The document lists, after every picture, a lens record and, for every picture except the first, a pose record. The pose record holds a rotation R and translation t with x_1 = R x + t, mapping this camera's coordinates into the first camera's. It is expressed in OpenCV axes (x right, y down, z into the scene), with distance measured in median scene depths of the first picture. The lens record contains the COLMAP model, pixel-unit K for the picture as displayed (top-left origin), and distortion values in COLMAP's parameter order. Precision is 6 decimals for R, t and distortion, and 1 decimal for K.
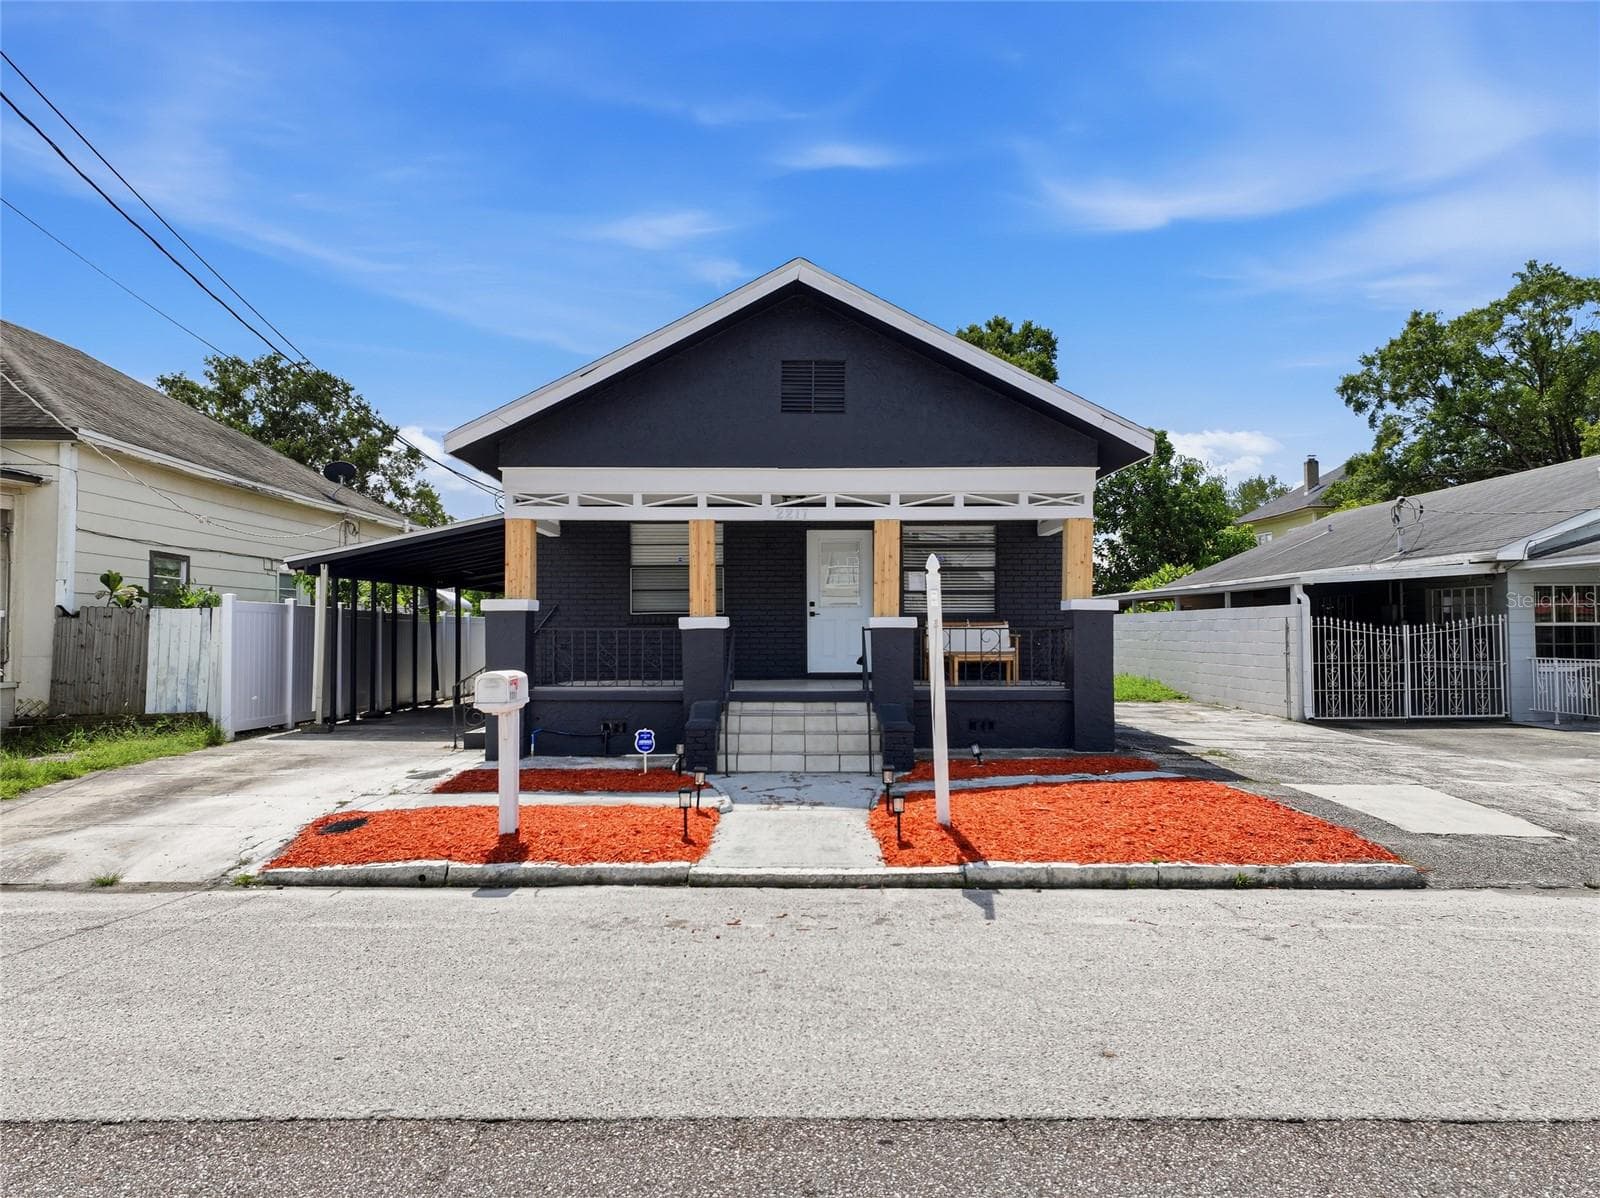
lens RADIAL K [[1119.5, 0, 794.6], [0, 1119.5, 603.8], [0, 0, 1]] dist [0.010728, 0.000950]
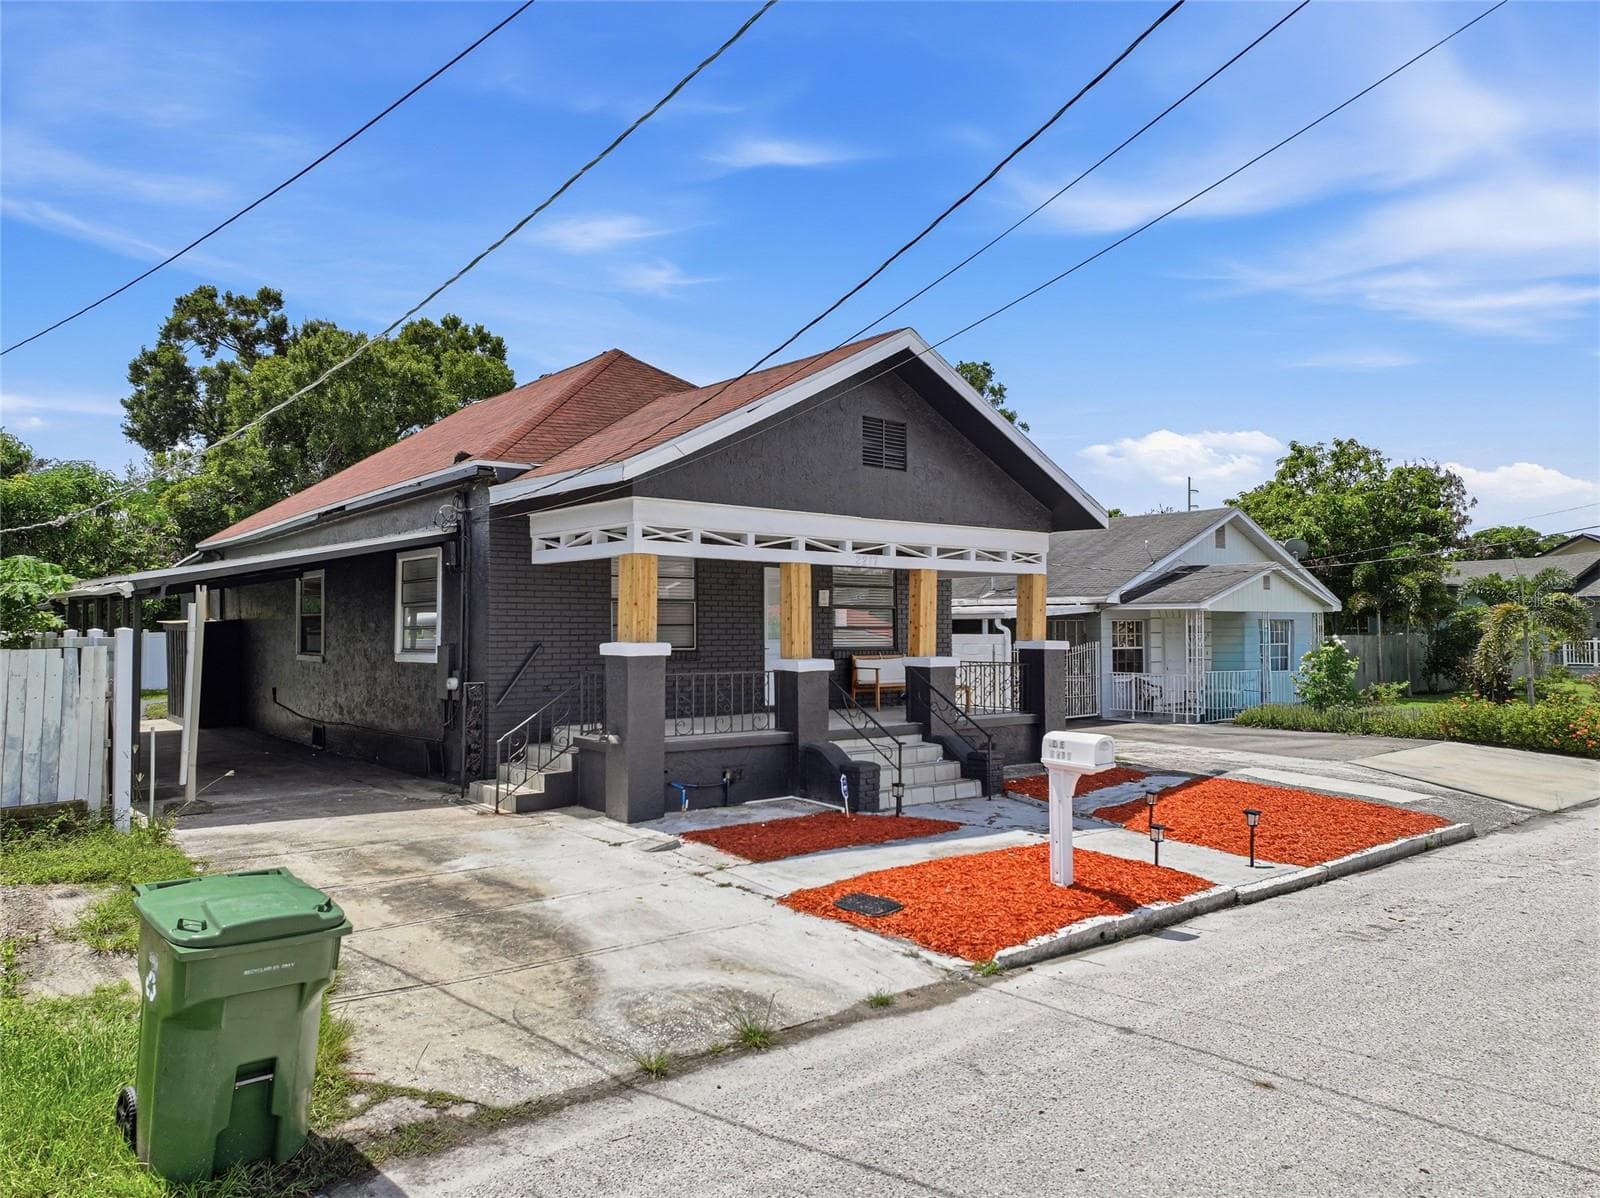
lens RADIAL K [[1130.3, 0, 793.6], [0, 1130.3, 592.6], [0, 0, 1]] dist [0.007662, 0.001563]
pose [[0.773774, 0.022479, 0.633063, -0.620449], [-0.018416, 0.999746, -0.012990, -0.029479], [-0.633194, -0.001607, 0.773991, 0.180519]]
